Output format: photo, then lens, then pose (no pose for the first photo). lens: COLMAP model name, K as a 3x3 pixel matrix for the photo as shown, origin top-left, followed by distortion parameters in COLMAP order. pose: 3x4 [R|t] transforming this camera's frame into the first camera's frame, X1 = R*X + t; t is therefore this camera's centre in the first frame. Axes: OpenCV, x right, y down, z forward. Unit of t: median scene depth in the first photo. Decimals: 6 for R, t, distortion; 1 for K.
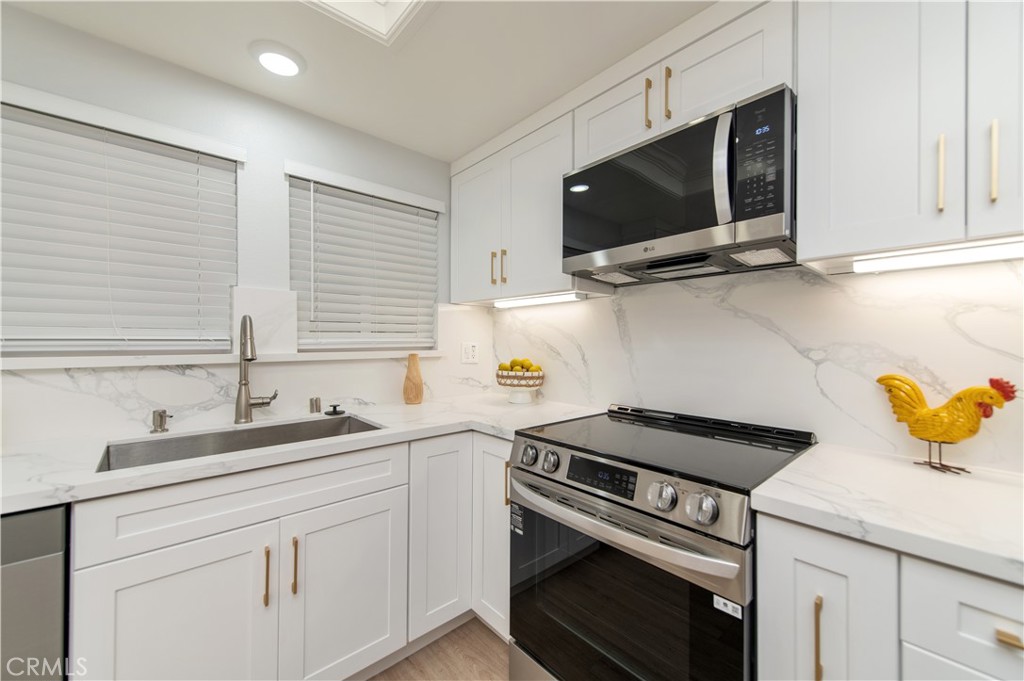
lens RADIAL K [[401.9, 0, 514.5], [0, 401.9, 339.8], [0, 0, 1]] dist [0.006719, -0.000185]
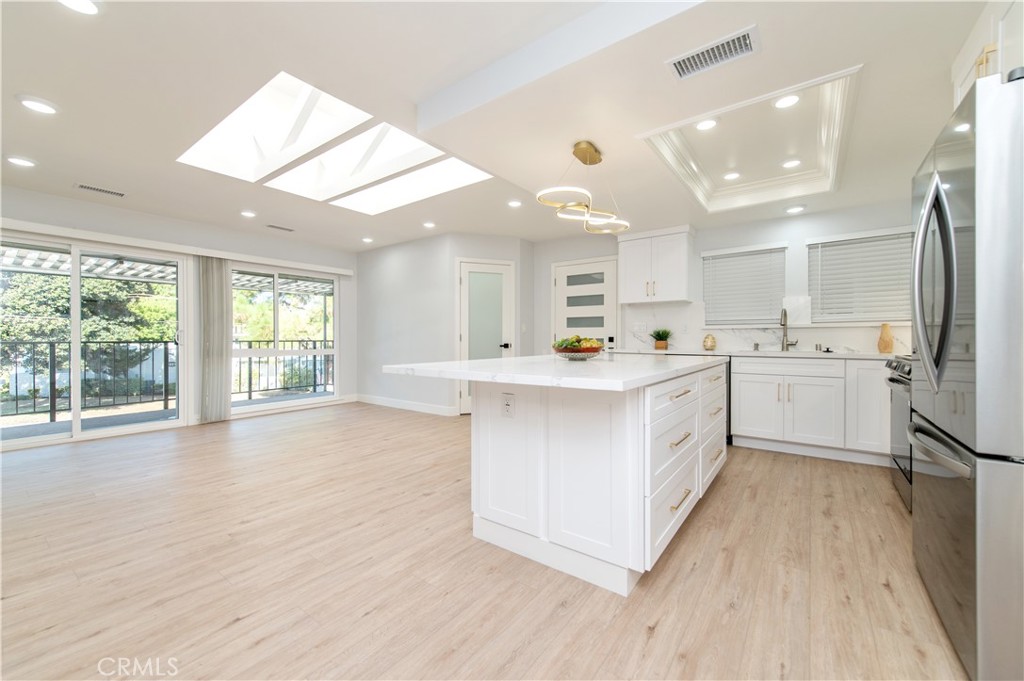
lens RADIAL K [[401.9, 0, 514.5], [0, 401.9, 339.8], [0, 0, 1]] dist [0.006719, -0.000185]
pose [[0.196880, 0.000441, -0.980428, 1.452832], [0.008460, 0.999962, 0.002148, 0.109790], [0.980391, -0.008717, 0.196869, -1.151744]]
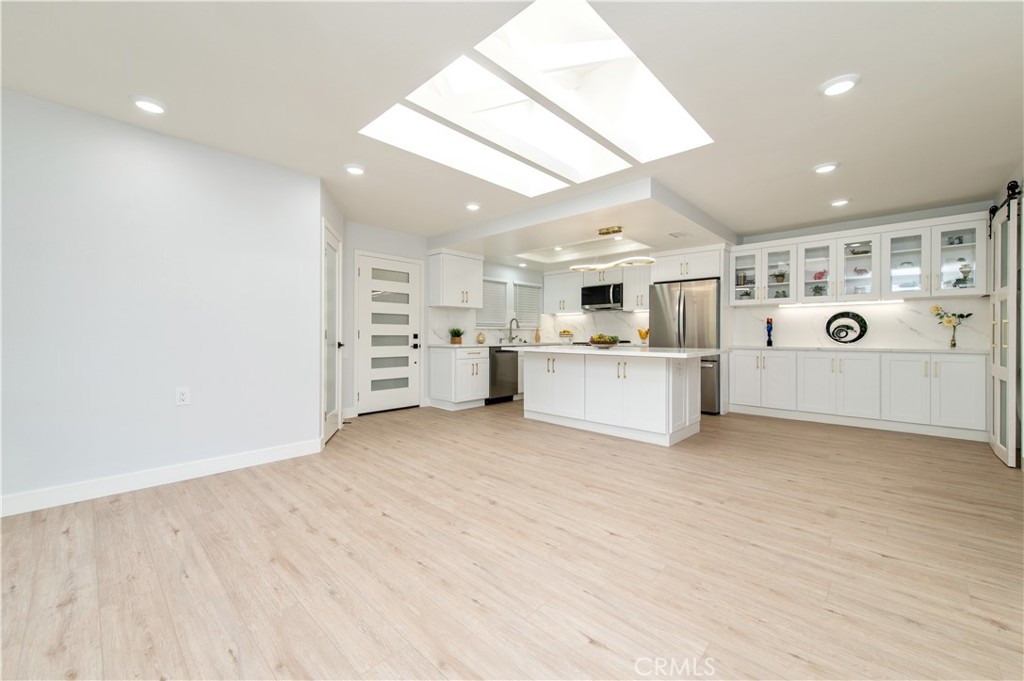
lens RADIAL K [[405.3, 0, 512.3], [0, 405.3, 333.8], [0, 0, 1]] dist [0.010388, 0.000040]
pose [[0.996580, -0.002515, 0.082592, -0.987537], [0.002073, 0.999983, 0.005446, 0.080595], [-0.082604, -0.005256, 0.996569, -3.327282]]
